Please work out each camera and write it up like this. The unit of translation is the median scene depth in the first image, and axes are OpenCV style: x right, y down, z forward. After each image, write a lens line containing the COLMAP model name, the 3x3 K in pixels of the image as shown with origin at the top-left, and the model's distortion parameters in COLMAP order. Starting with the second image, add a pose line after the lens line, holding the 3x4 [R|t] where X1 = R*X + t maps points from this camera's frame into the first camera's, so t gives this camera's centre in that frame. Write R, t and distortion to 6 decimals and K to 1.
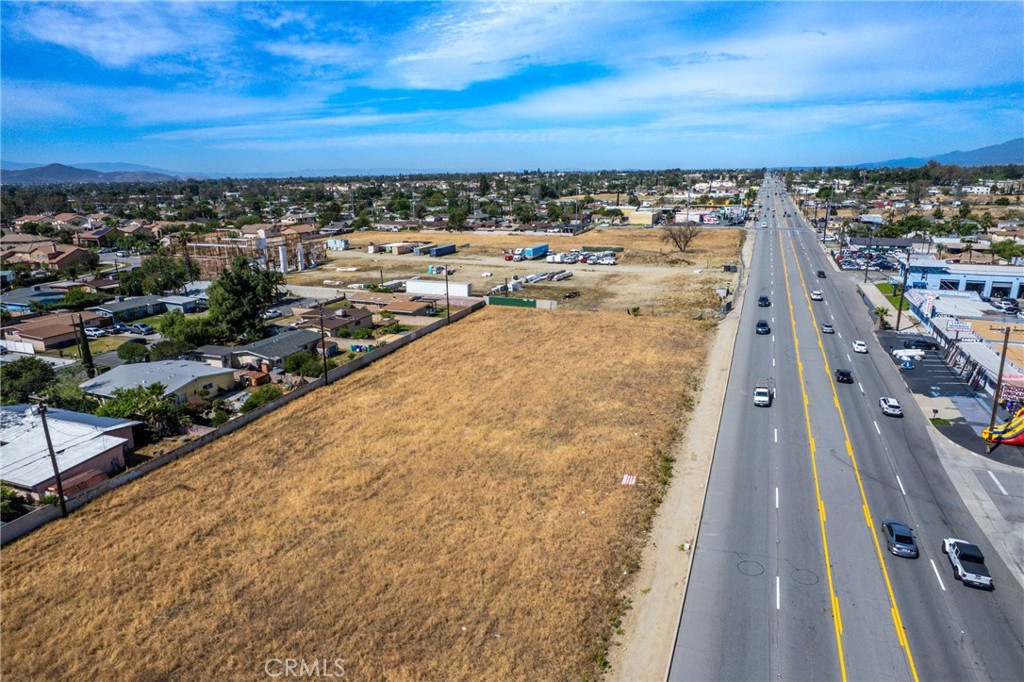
lens RADIAL K [[655.6, 0, 516.4], [0, 655.6, 345.8], [0, 0, 1]] dist [-0.080509, 0.075180]
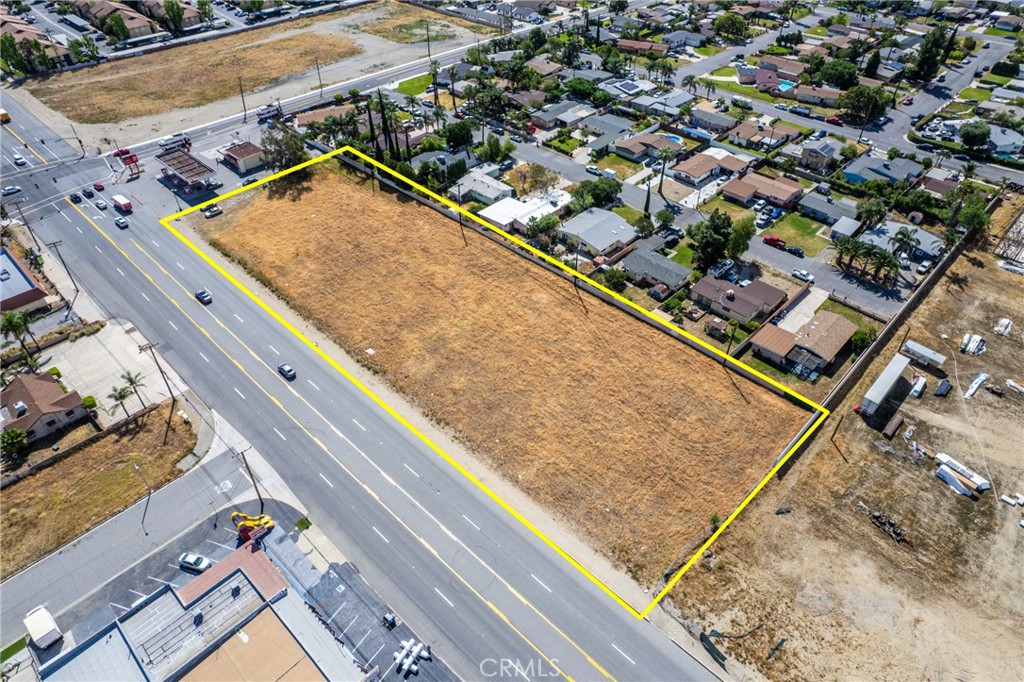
lens RADIAL K [[655.6, 0, 516.4], [0, 655.6, 345.8], [0, 0, 1]] dist [-0.080509, 0.075180]
pose [[-0.397361, 0.614315, -0.681705, 1.122204], [-0.236051, 0.649448, 0.722839, -1.143277], [0.886783, 0.448145, -0.113056, 1.316660]]
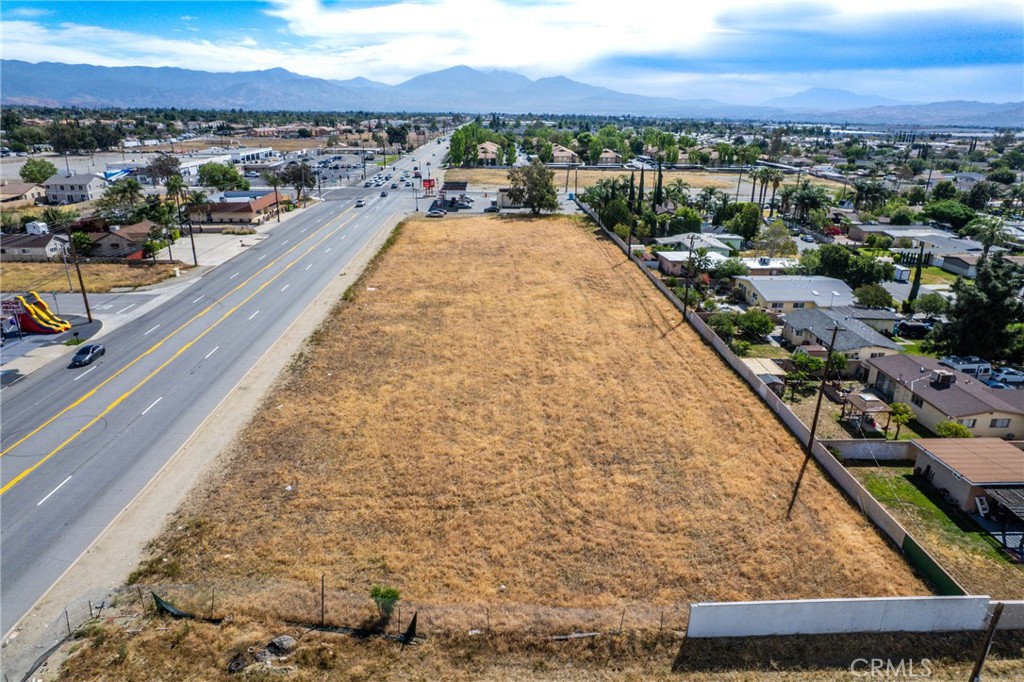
lens RADIAL K [[655.6, 0, 516.4], [0, 655.6, 345.8], [0, 0, 1]] dist [-0.080509, 0.075180]
pose [[-0.921058, 0.132847, -0.366066, 0.365015], [-0.104988, 0.820500, 0.561922, -0.511990], [0.375007, 0.555995, -0.741781, 1.951932]]
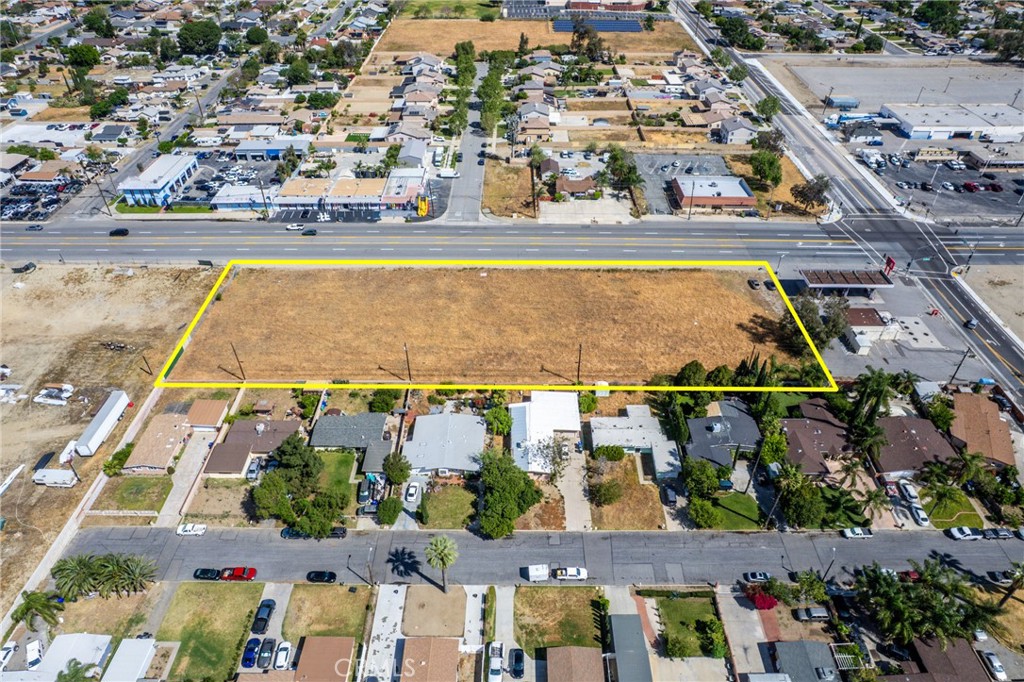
lens RADIAL K [[655.6, 0, 516.4], [0, 655.6, 345.8], [0, 0, 1]] dist [-0.080509, 0.075180]
pose [[-0.352921, -0.576213, 0.737173, -1.804081], [0.248567, 0.701820, 0.667580, -1.210082], [-0.902032, 0.418840, -0.104460, 1.050193]]
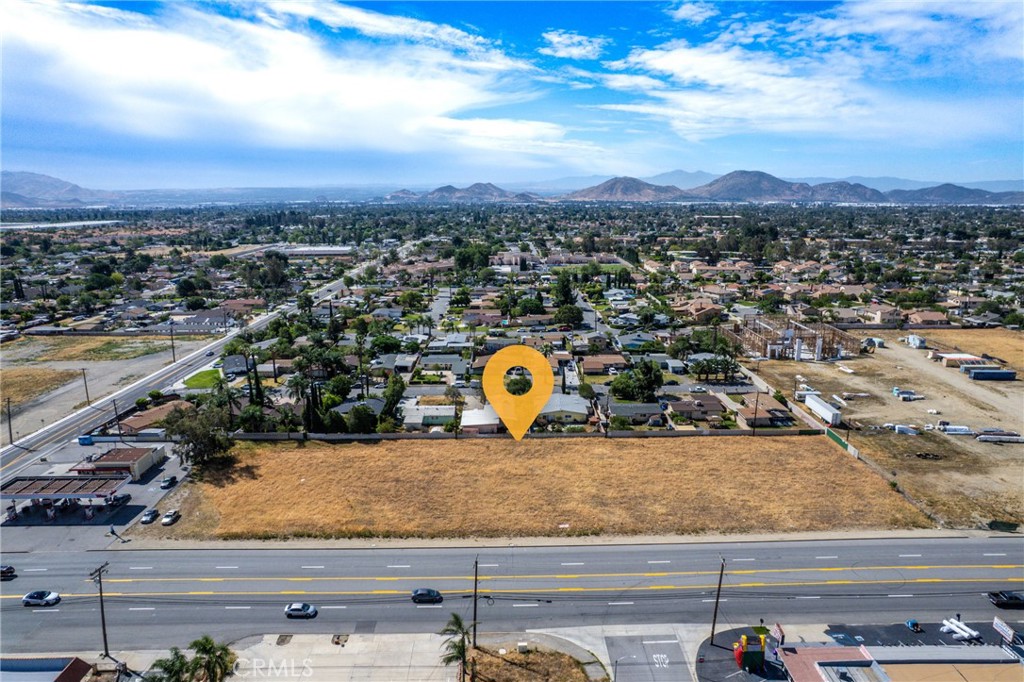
lens RADIAL K [[655.6, 0, 516.4], [0, 655.6, 345.8], [0, 0, 1]] dist [-0.080509, 0.075180]
pose [[0.369719, 0.225530, -0.901357, 1.411104], [-0.247537, 0.958942, 0.138404, -0.440213], [0.895563, 0.171949, 0.410367, -0.019883]]
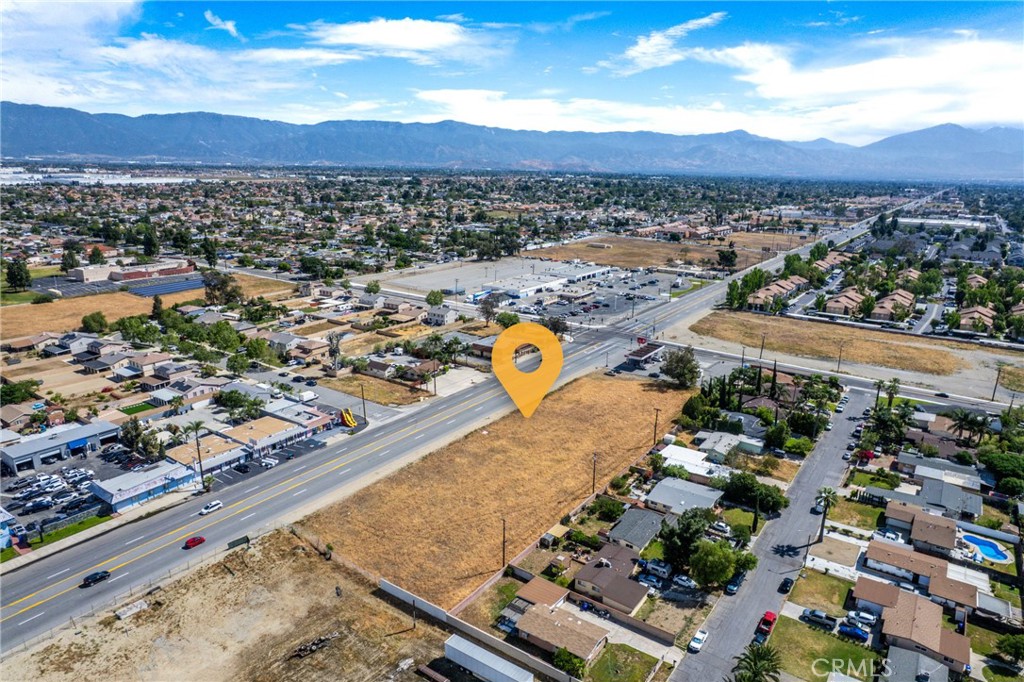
lens RADIAL K [[655.6, 0, 516.4], [0, 655.6, 345.8], [0, 0, 1]] dist [-0.080509, 0.075180]
pose [[-0.969643, -0.068428, 0.234756, -0.562579], [0.061723, 0.860465, 0.505757, -1.424121], [-0.236607, 0.504893, -0.830120, 2.736702]]
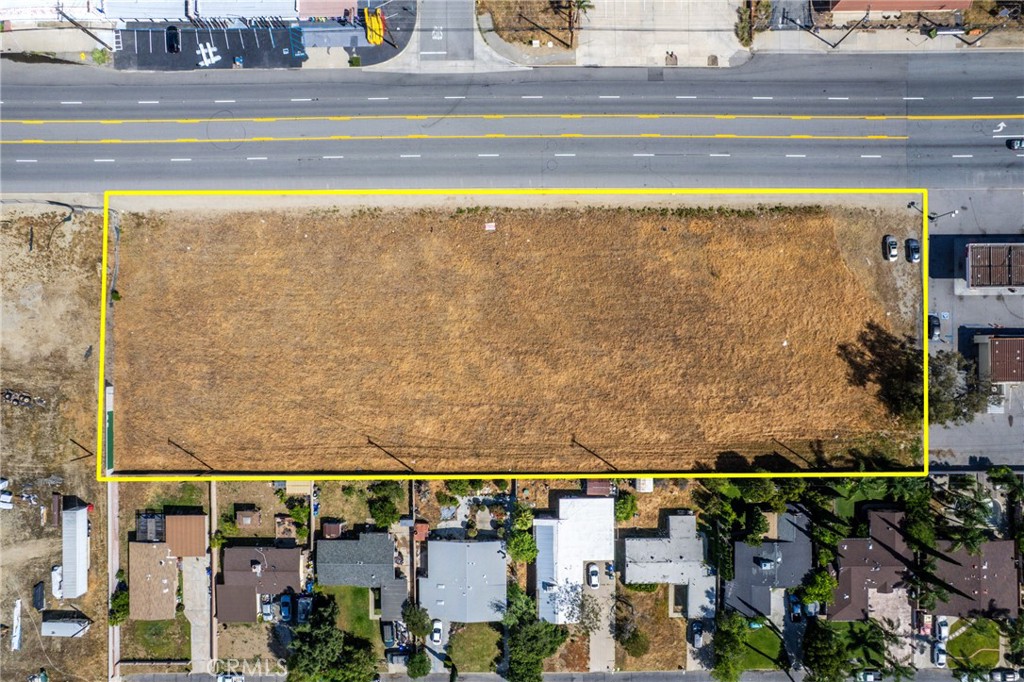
lens RADIAL K [[655.6, 0, 516.4], [0, 655.6, 345.8], [0, 0, 1]] dist [-0.080509, 0.075180]
pose [[-0.358694, -0.933439, 0.005556, -0.159499], [0.249888, -0.090287, 0.964056, -1.356267], [-0.899386, 0.347189, 0.265640, 0.427874]]
